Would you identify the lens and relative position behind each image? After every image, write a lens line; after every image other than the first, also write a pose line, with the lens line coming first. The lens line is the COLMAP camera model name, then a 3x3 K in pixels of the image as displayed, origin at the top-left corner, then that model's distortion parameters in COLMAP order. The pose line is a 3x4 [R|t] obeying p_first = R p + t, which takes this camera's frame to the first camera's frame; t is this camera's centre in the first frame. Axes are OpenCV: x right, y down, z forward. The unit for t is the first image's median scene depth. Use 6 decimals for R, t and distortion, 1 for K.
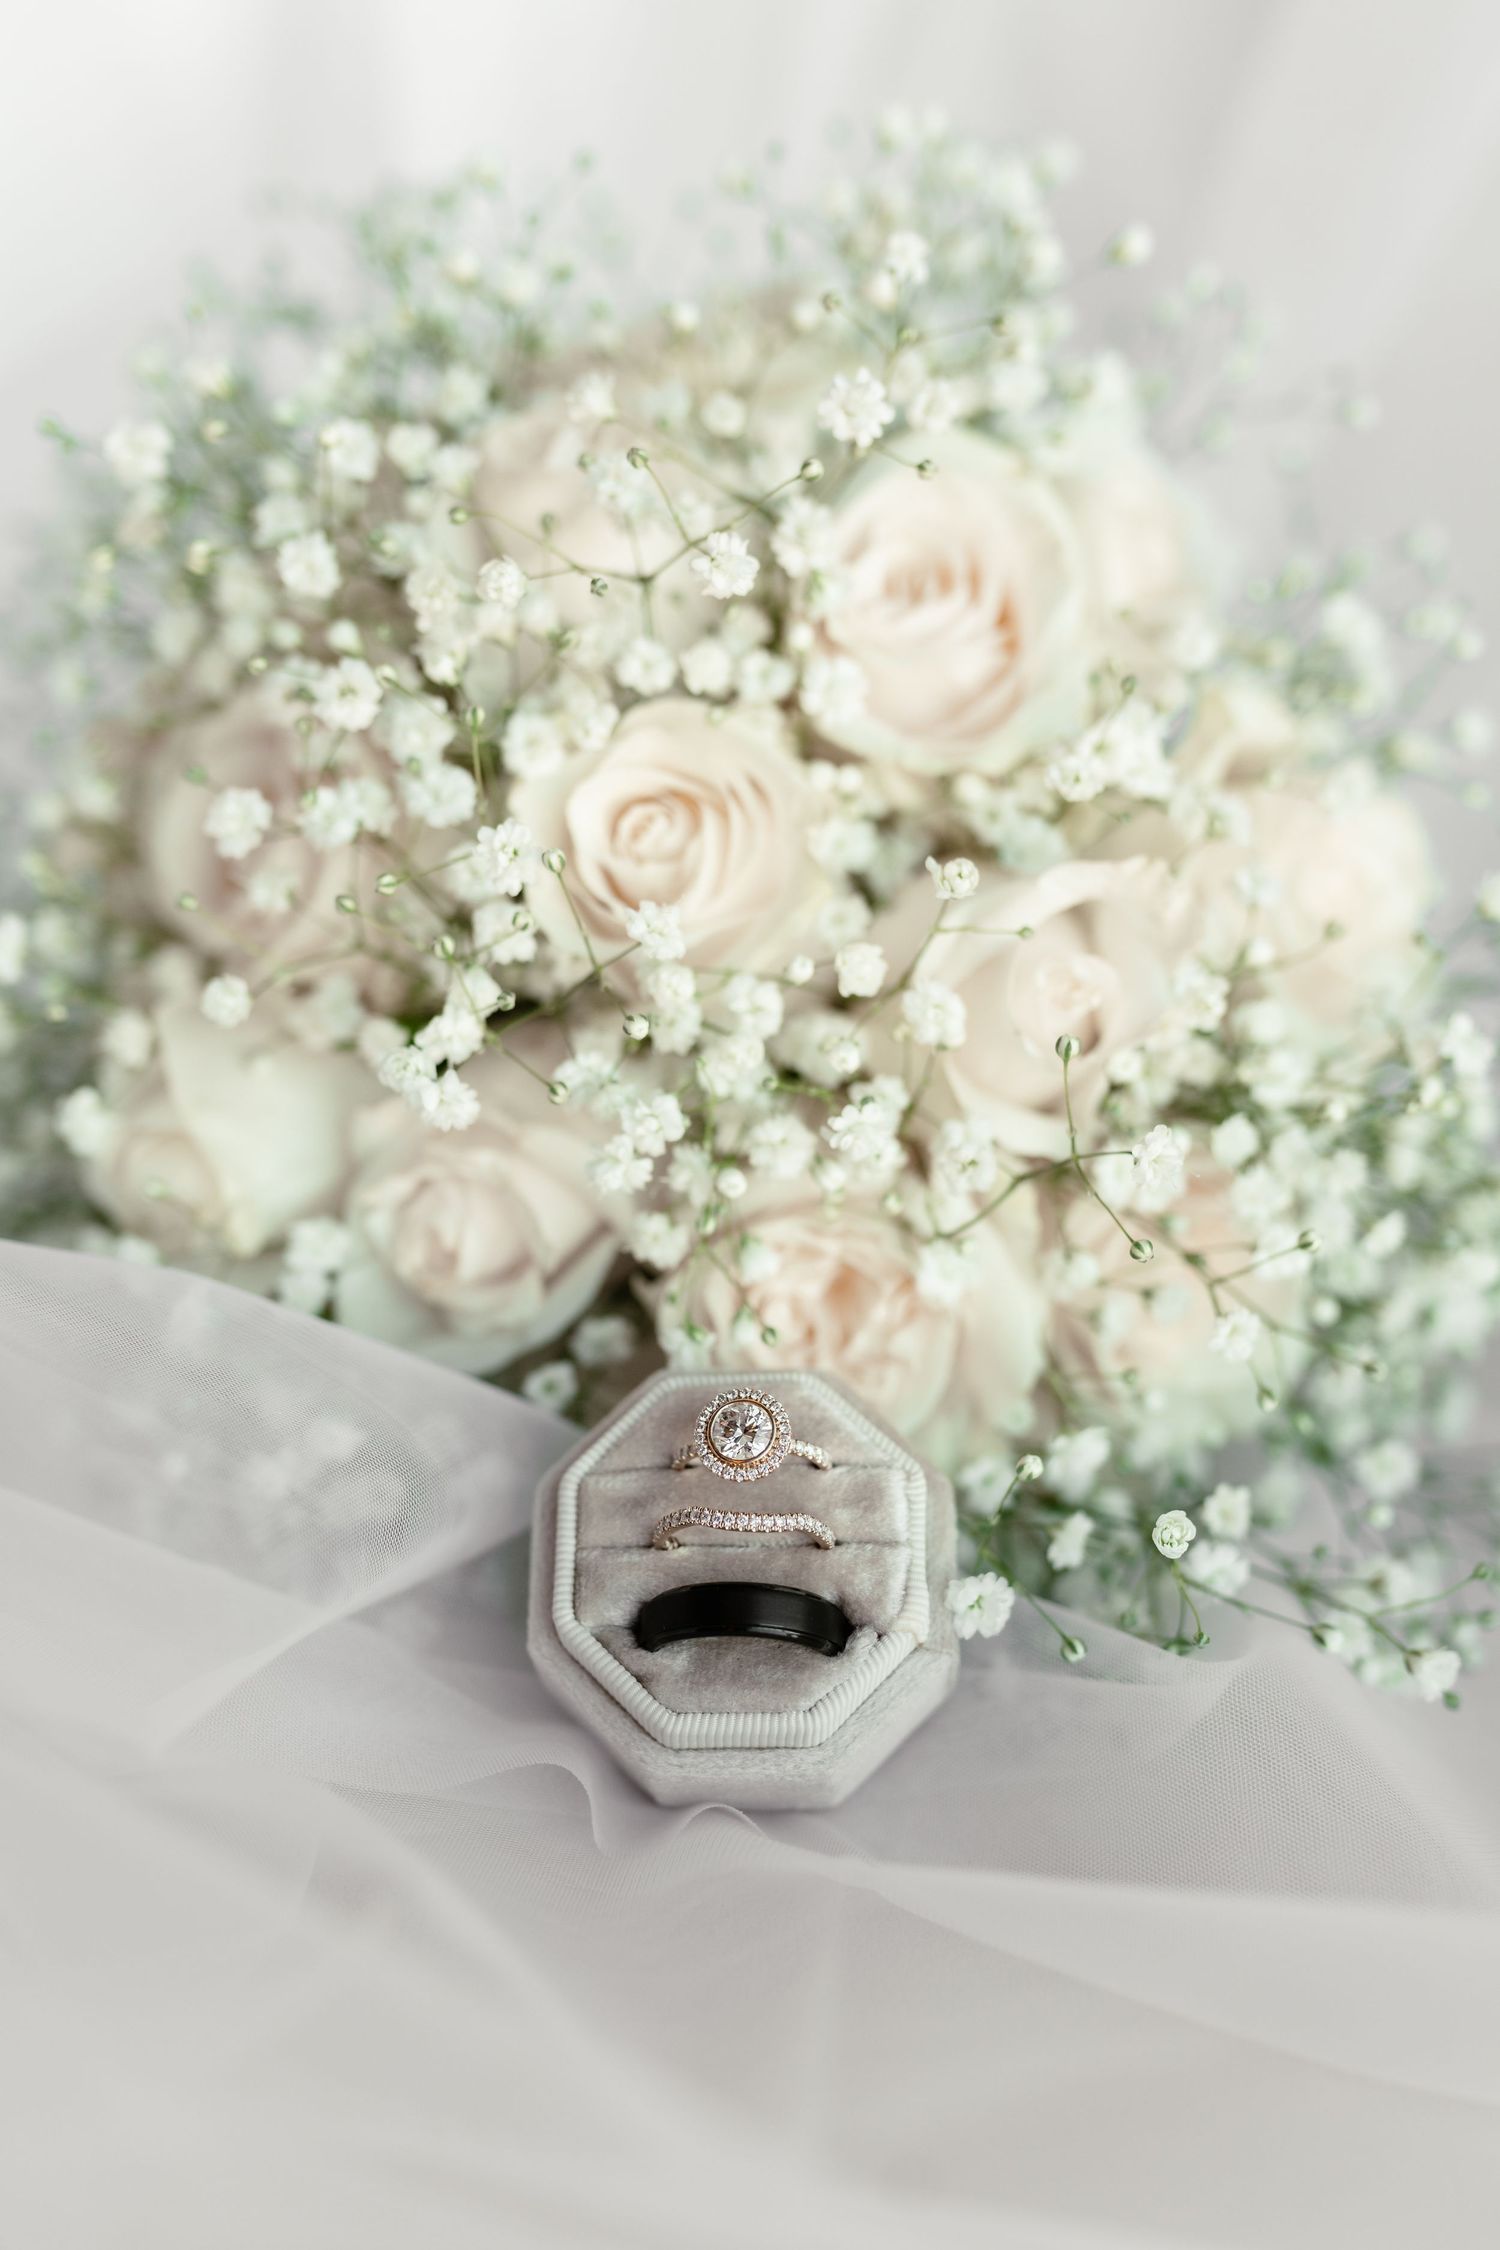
lens RADIAL K [[2305.9, 0, 750.5], [0, 2305.9, 1125.7], [0, 0, 1]] dist [-0.038658, 0.000000]
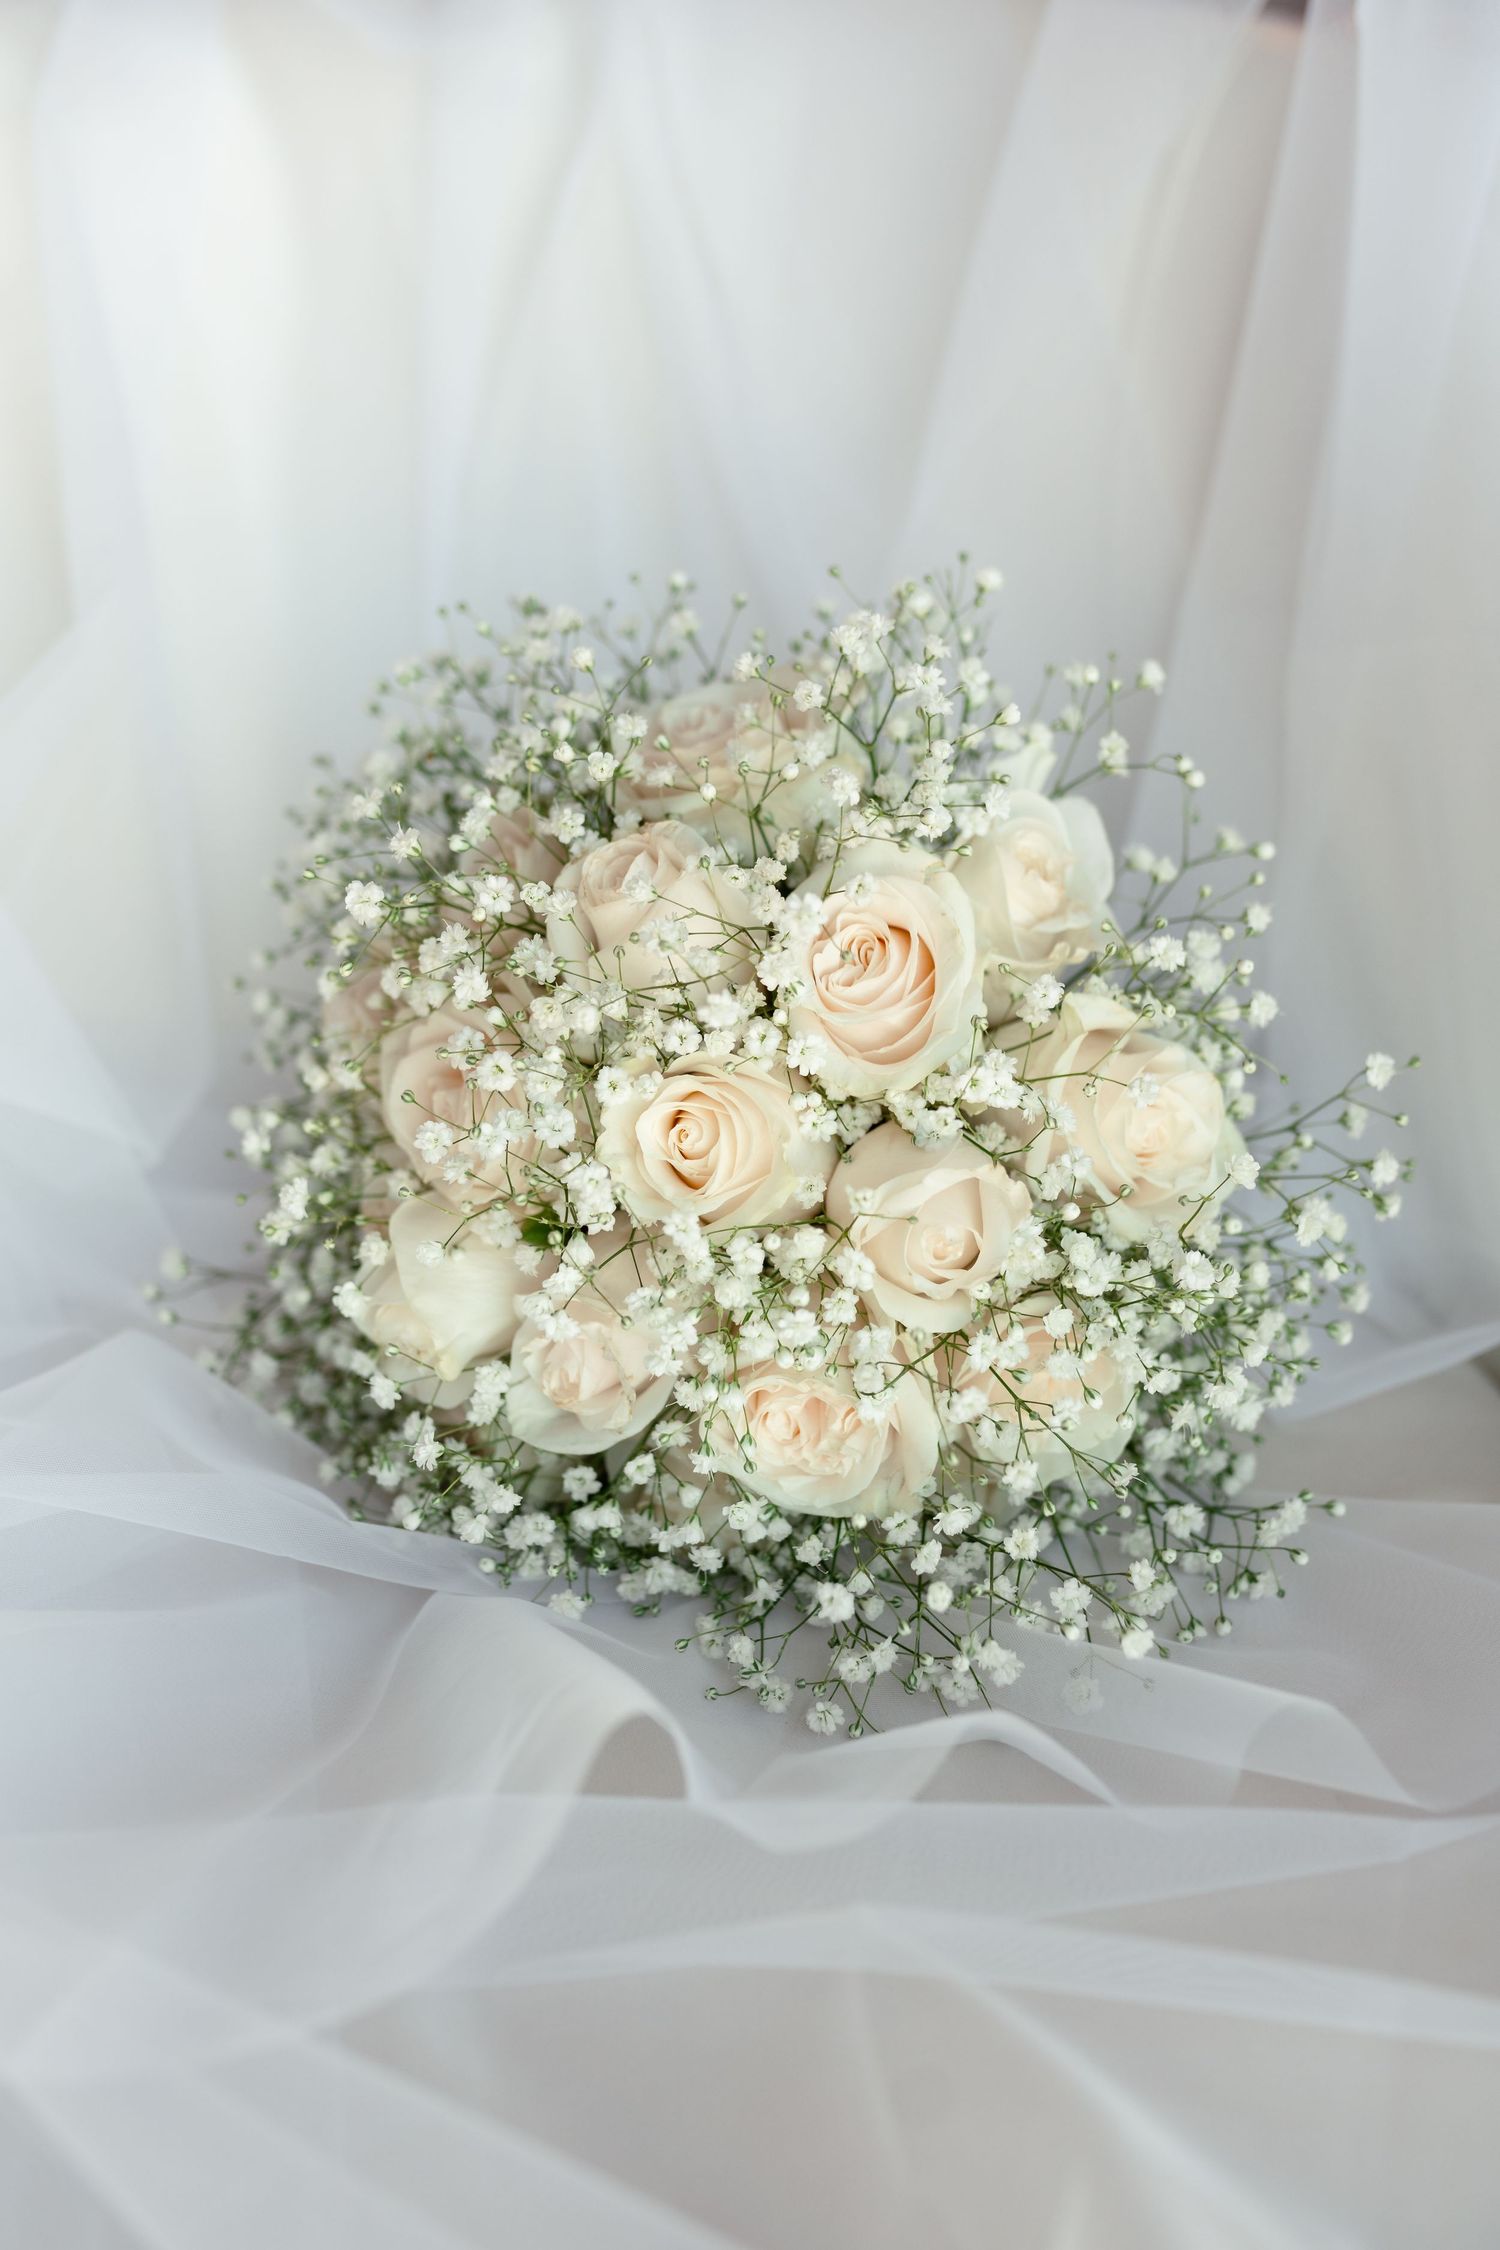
lens RADIAL K [[2305.9, 0, 750.1], [0, 2305.9, 1124.6], [0, 0, 1]] dist [-0.038658, 0.000000]
pose [[0.994125, 0.003968, -0.108169, 0.168756], [0.012020, 0.989101, 0.146750, -0.363421], [0.107573, -0.147188, 0.983241, -0.556361]]
